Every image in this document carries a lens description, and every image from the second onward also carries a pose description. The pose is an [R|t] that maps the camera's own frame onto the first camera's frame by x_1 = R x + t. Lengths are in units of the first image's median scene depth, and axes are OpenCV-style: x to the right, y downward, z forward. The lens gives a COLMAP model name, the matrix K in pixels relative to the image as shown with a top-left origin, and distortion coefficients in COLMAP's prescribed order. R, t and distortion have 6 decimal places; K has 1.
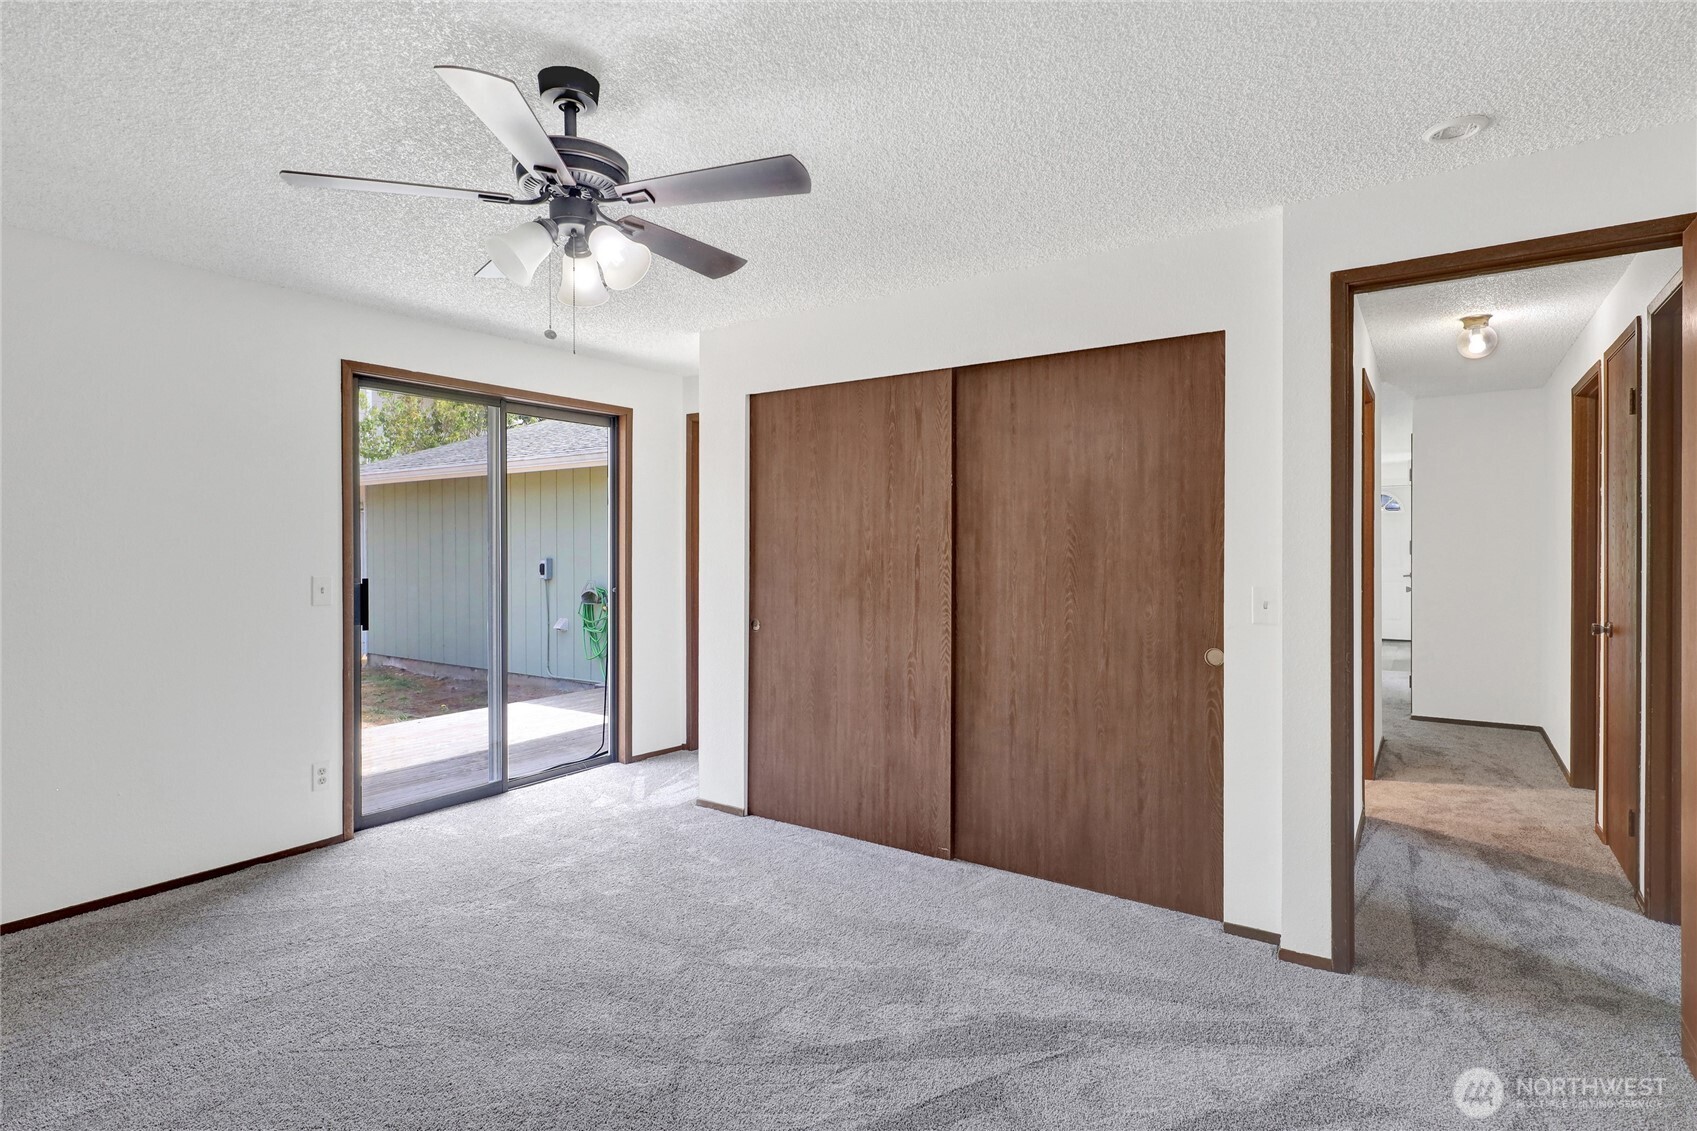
lens RADIAL K [[825.8, 0, 841.8], [0, 825.8, 564.0], [0, 0, 1]] dist [0.010538, -0.000683]
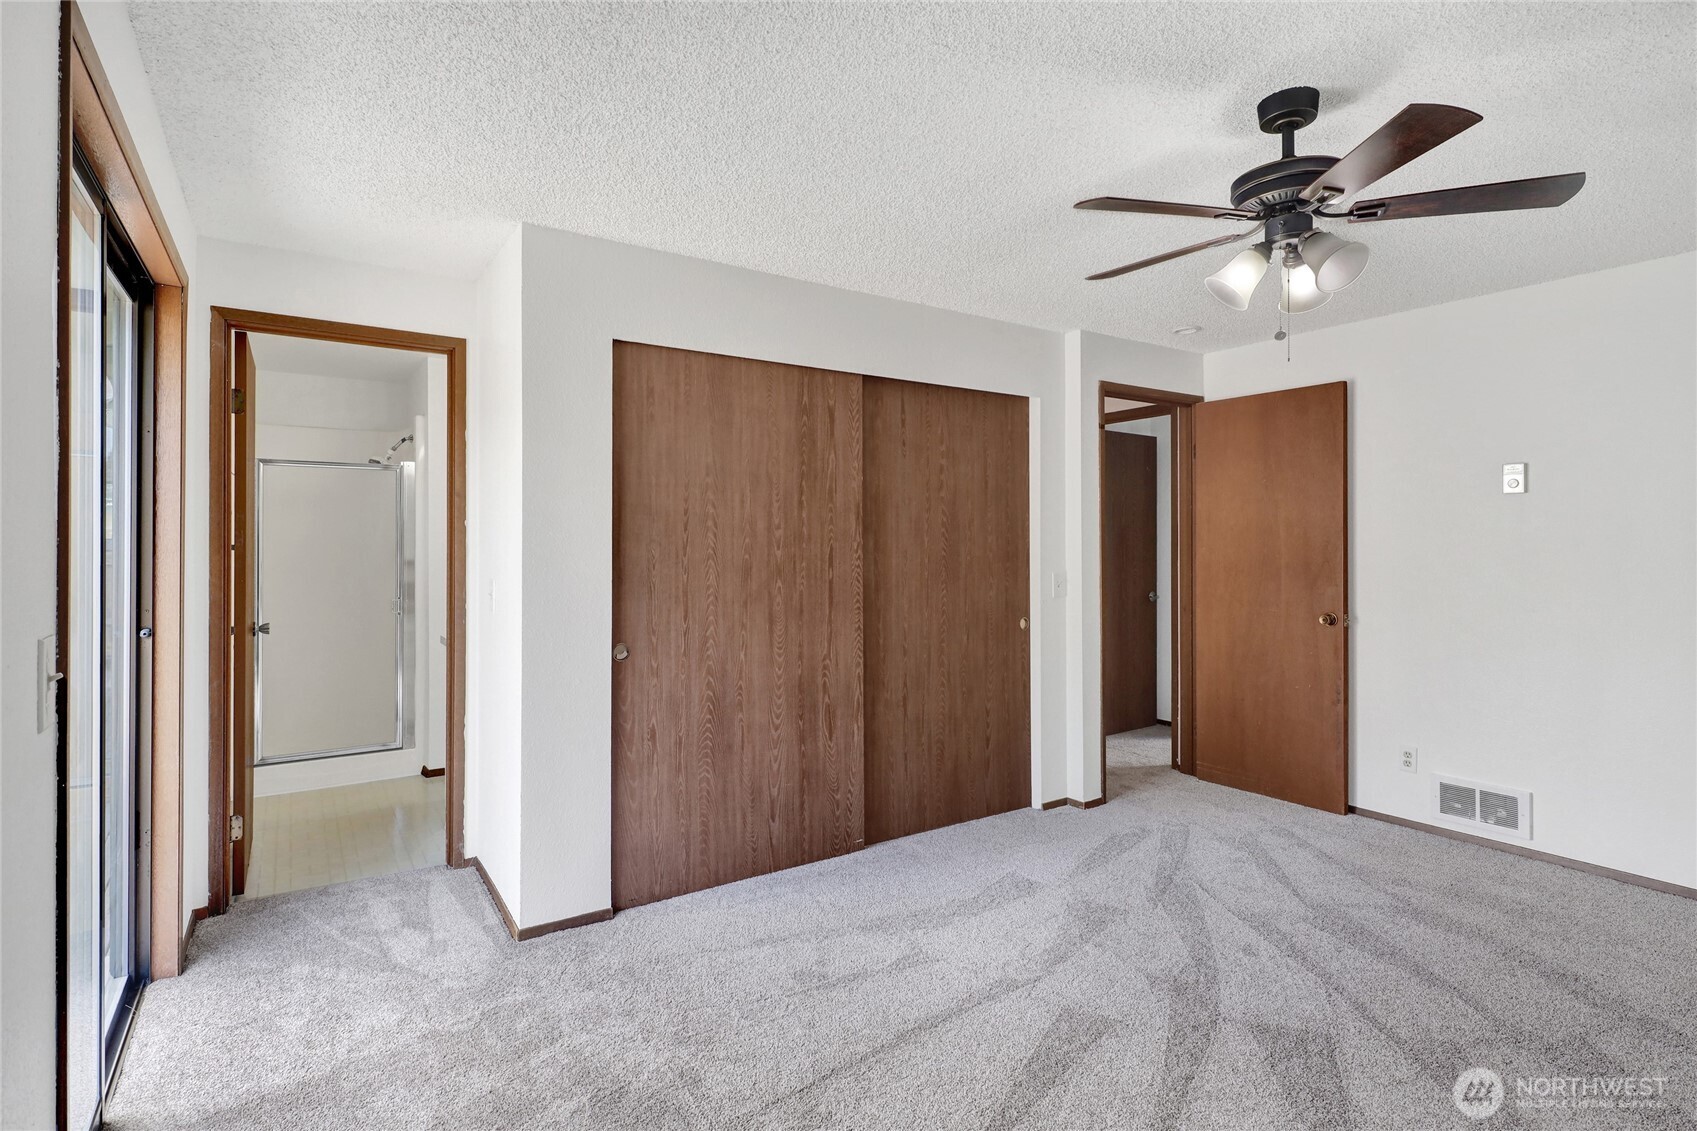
lens RADIAL K [[825.8, 0, 842.6], [0, 825.8, 560.2], [0, 0, 1]] dist [0.010538, -0.000683]
pose [[0.388693, -0.012254, 0.921286, -0.806654], [0.021378, 0.999762, 0.004278, -0.008257], [-0.921119, 0.018032, 0.388862, 0.600073]]
